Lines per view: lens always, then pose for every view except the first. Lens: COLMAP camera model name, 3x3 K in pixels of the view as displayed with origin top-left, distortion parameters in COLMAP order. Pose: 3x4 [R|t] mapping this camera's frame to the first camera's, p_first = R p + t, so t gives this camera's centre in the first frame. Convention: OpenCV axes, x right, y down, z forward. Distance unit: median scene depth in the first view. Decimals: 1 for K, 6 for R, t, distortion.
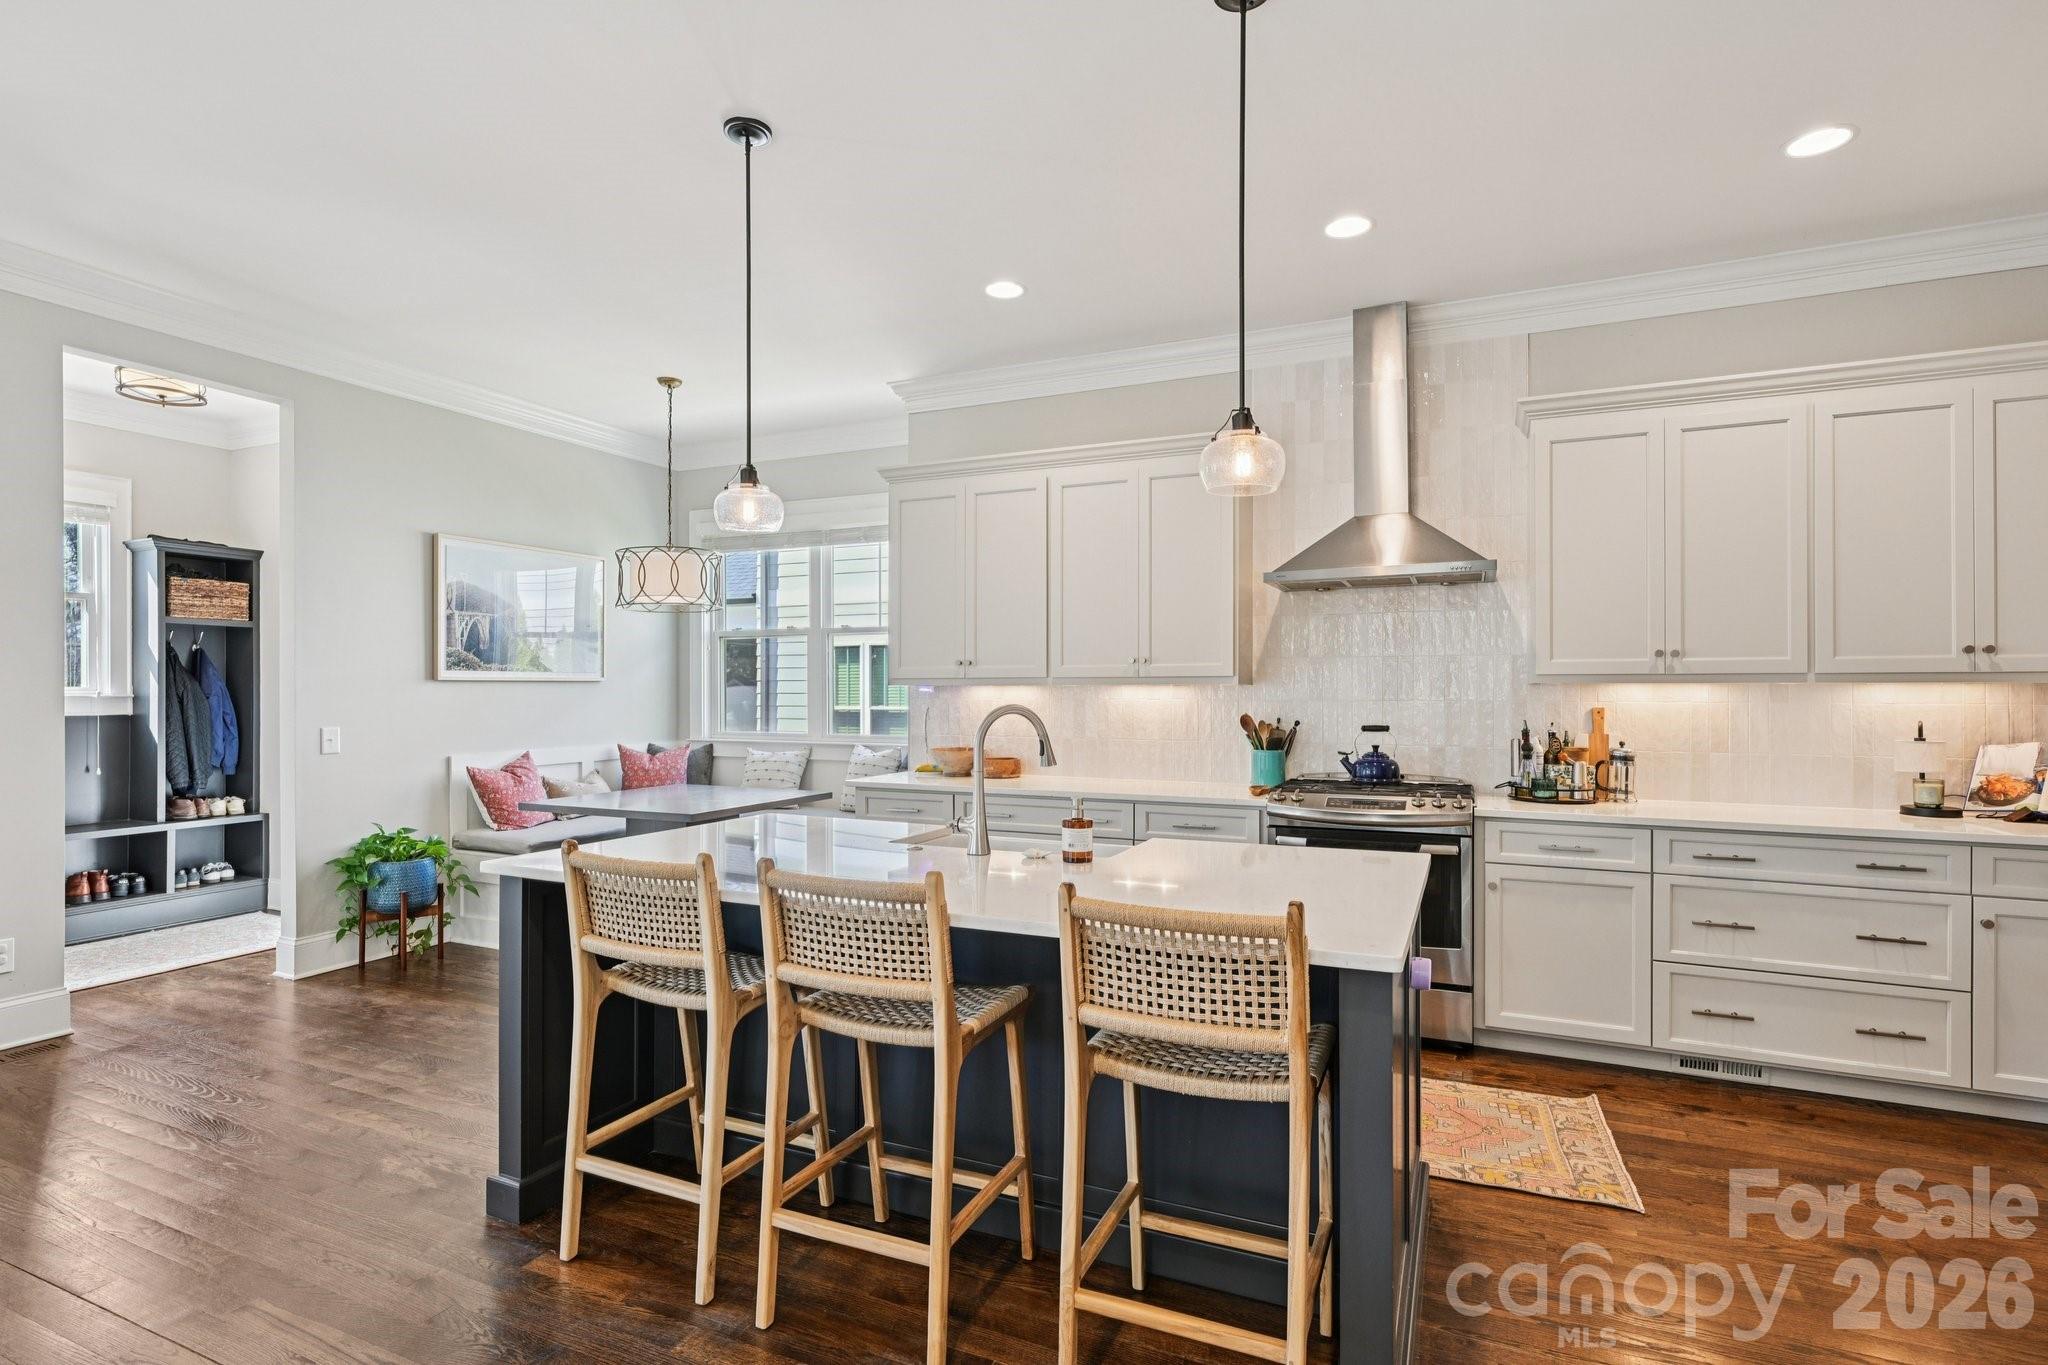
lens RADIAL K [[989.6, 0, 1025.1], [0, 989.6, 688.5], [0, 0, 1]] dist [-0.000884, 0.000701]
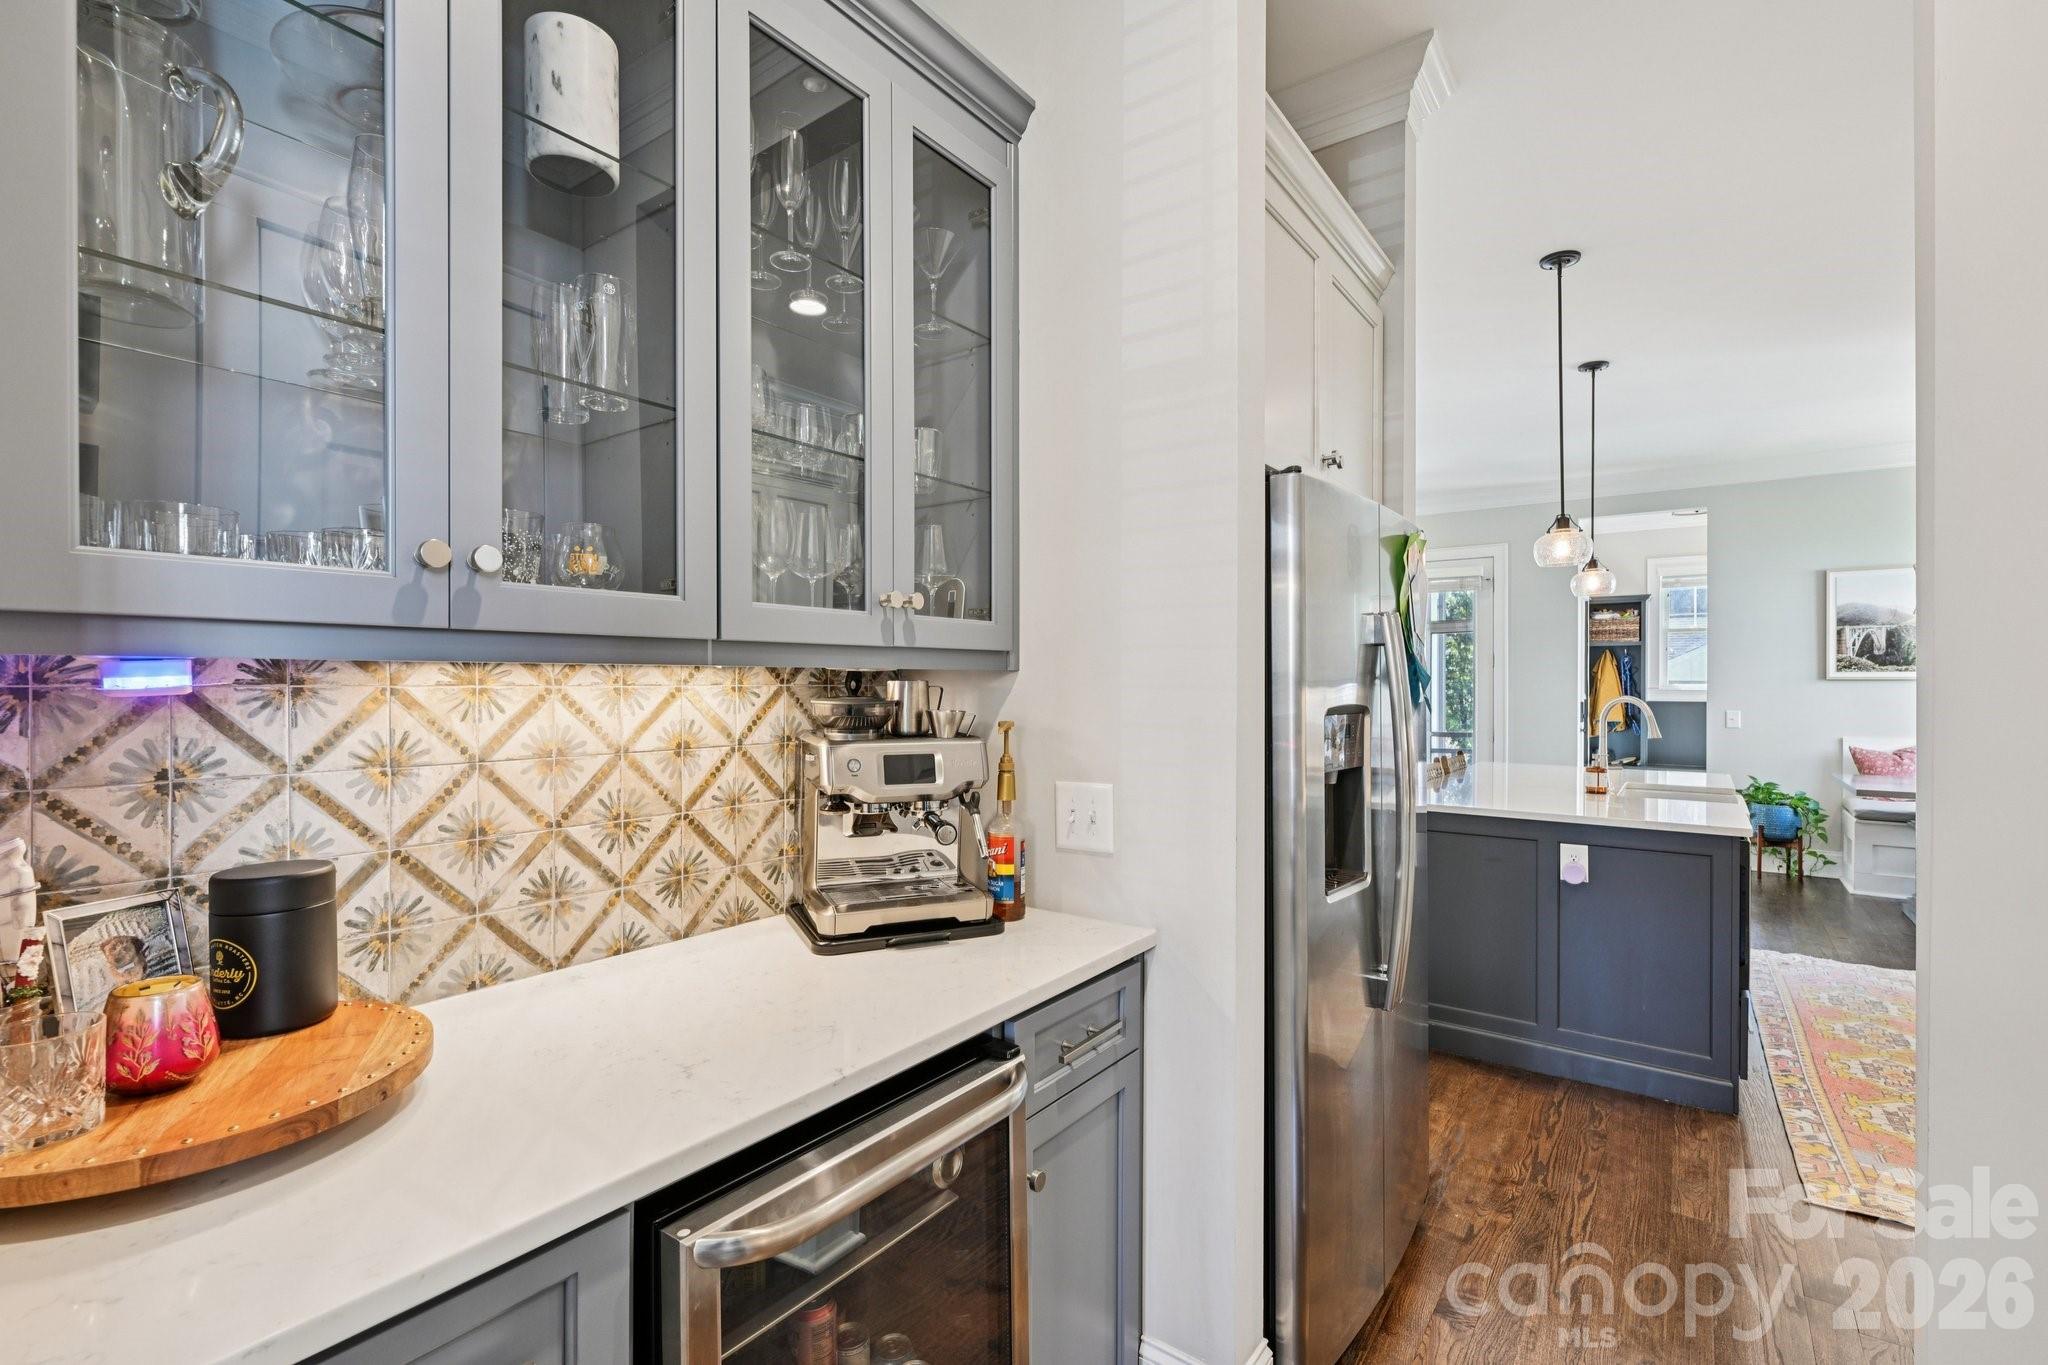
lens RADIAL K [[916.0, 0, 1021.7], [0, 916.0, 685.8], [0, 0, 1]] dist [-0.001102, -0.000115]
pose [[-0.207369, 0.002004, -0.978261, 0.831712], [-0.003000, 0.999992, 0.002684, -0.000293], [0.978258, 0.003491, -0.207362, 0.191535]]
